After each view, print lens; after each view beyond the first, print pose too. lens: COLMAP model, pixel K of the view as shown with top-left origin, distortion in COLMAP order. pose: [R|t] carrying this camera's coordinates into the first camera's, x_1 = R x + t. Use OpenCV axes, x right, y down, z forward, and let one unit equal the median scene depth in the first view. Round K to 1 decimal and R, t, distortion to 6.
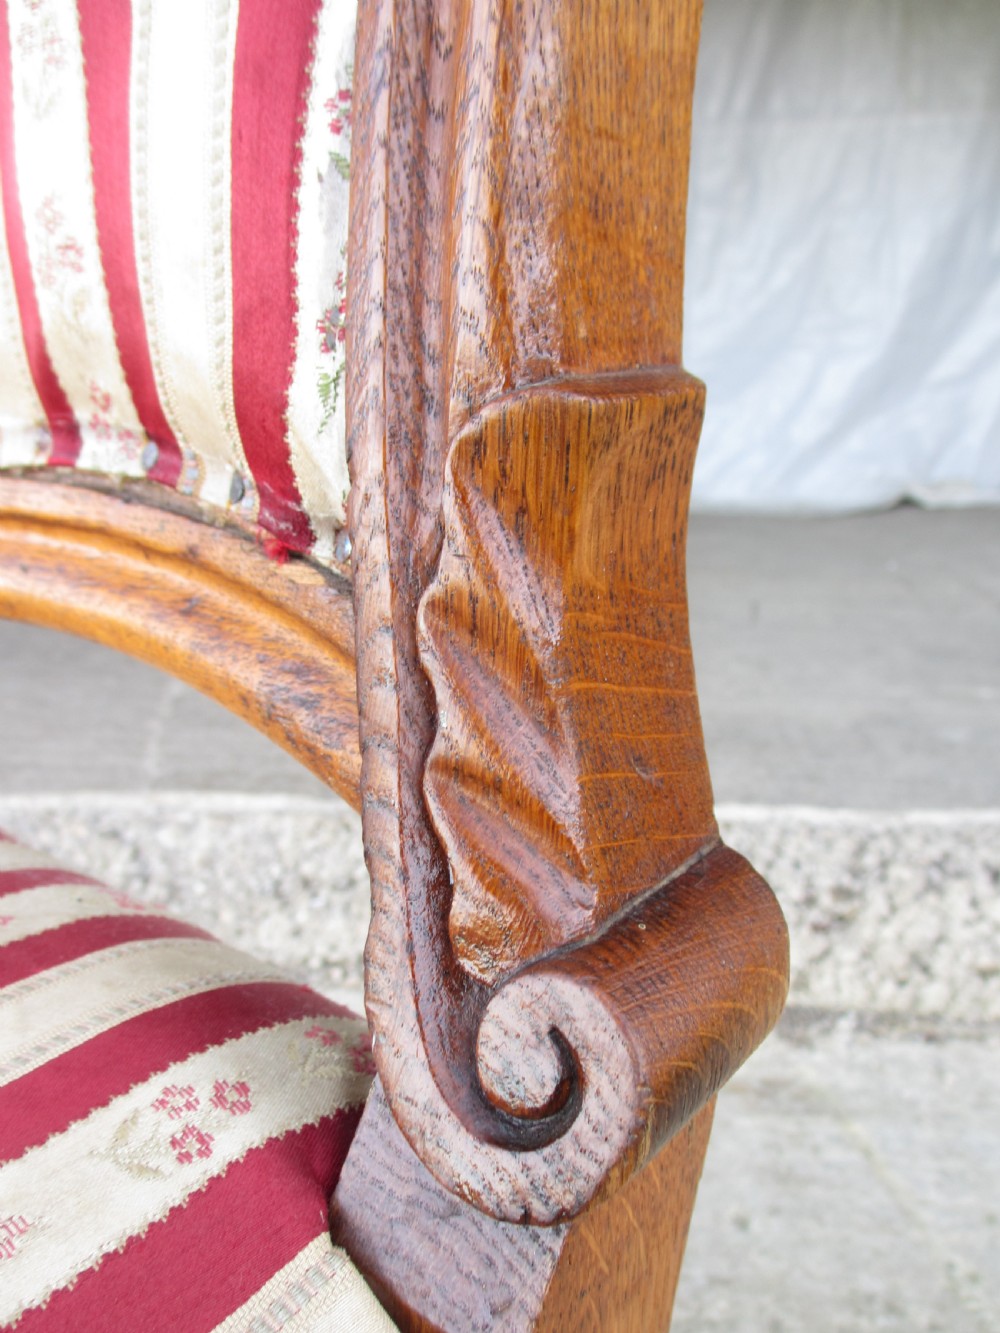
lens RADIAL K [[1107.9, 0, 505.8], [0, 1107.9, 682.4], [0, 0, 1]] dist [-0.061157, 0.030390]
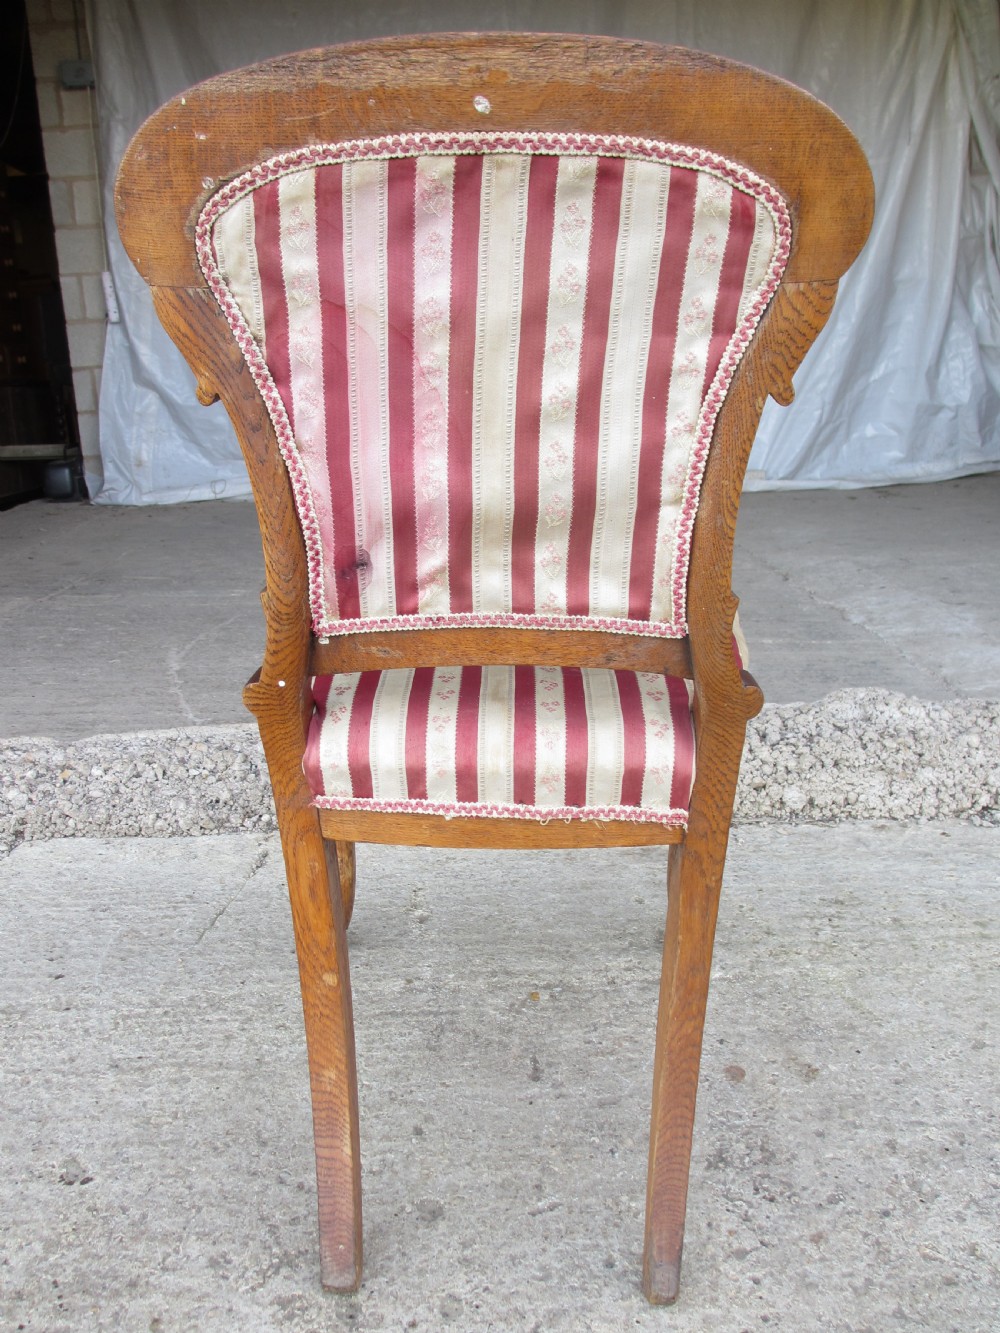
lens RADIAL K [[1107.9, 0, 497.5], [0, 1107.9, 689.7], [0, 0, 1]] dist [-0.061157, 0.030390]
pose [[0.987688, -0.048594, 0.148695, -0.242447], [0.044681, 0.998564, 0.029541, 0.030837], [-0.149918, -0.022533, 0.988442, -0.714984]]
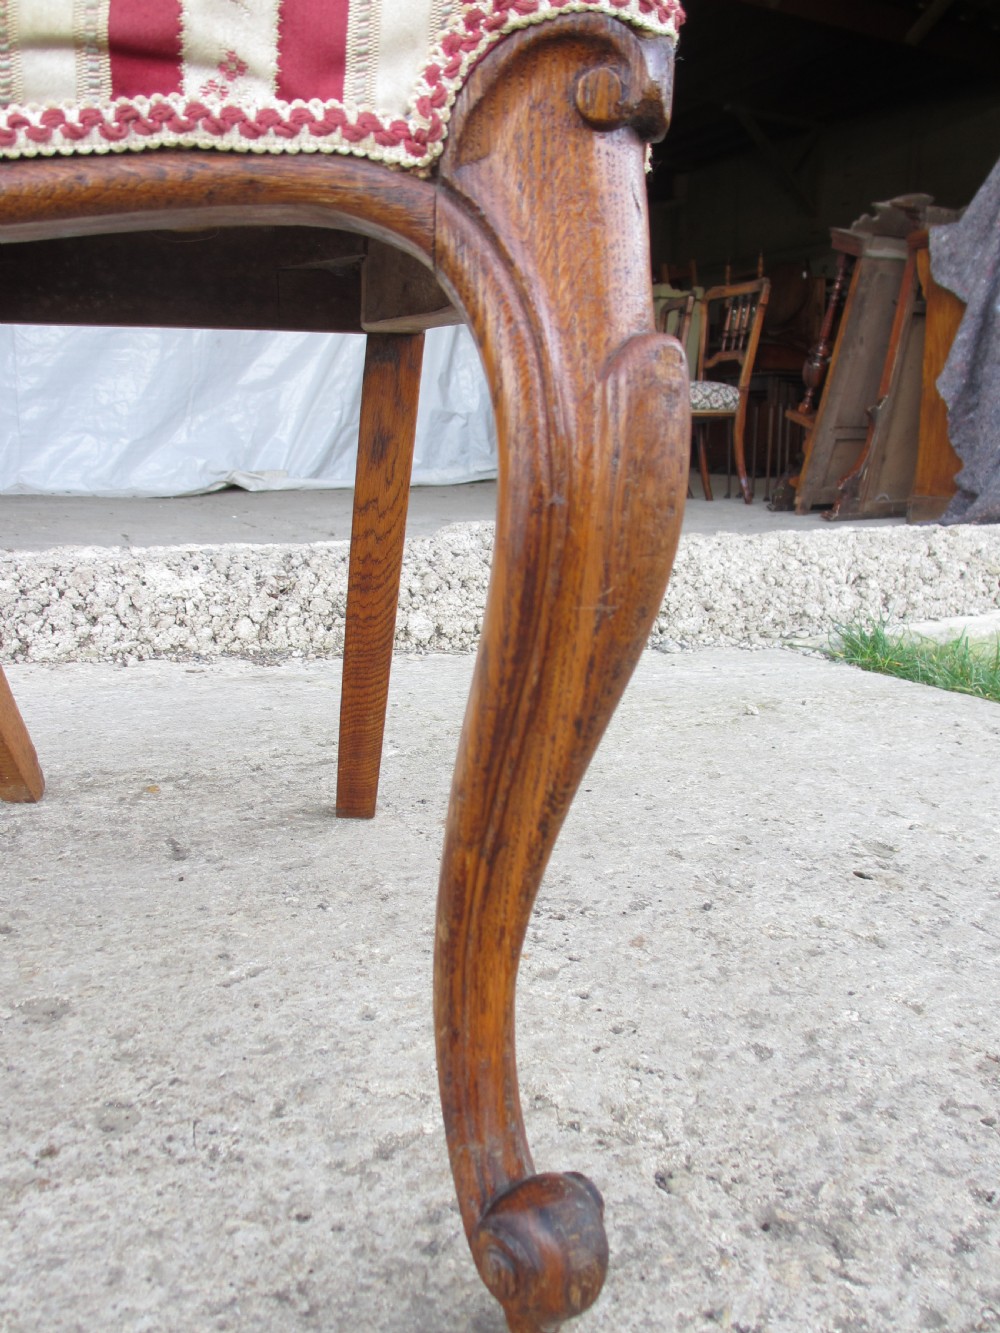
lens RADIAL K [[1107.9, 0, 491.5], [0, 1107.9, 685.6], [0, 0, 1]] dist [-0.061157, 0.030390]
pose [[0.827016, -0.072175, 0.557526, -0.294622], [0.095506, 0.995346, -0.012818, 0.391342], [-0.554006, 0.063848, 0.830060, -0.356169]]
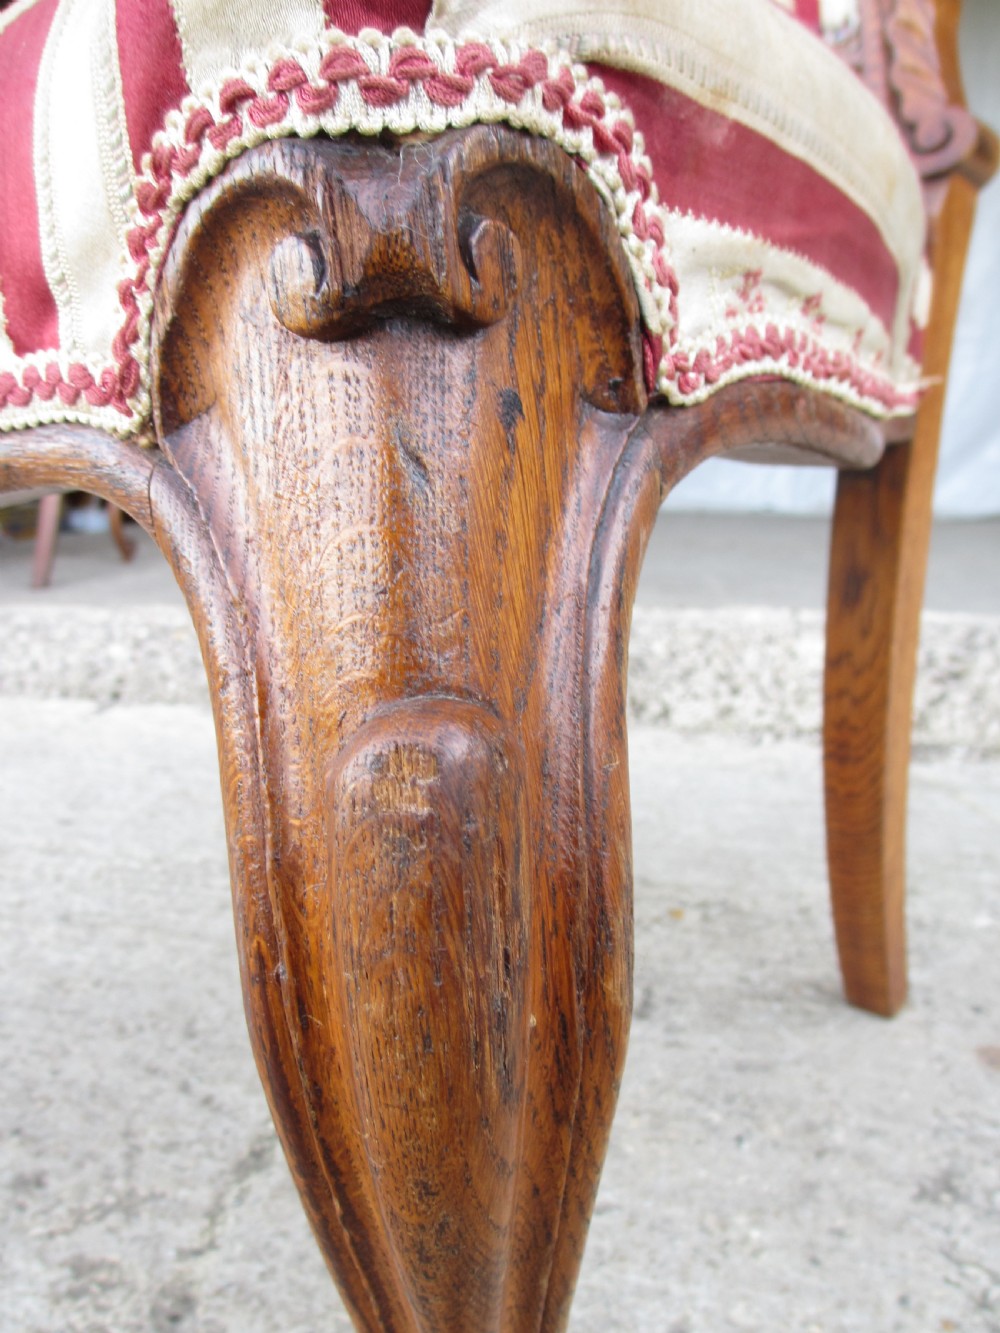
lens RADIAL K [[1107.9, 0, 493.8], [0, 1107.9, 685.1], [0, 0, 1]] dist [-0.061157, 0.030390]
pose [[0.991944, 0.031361, -0.122738, -0.061866], [-0.036493, 0.998541, -0.039790, 0.301302], [0.121311, 0.043949, 0.991641, -0.294626]]
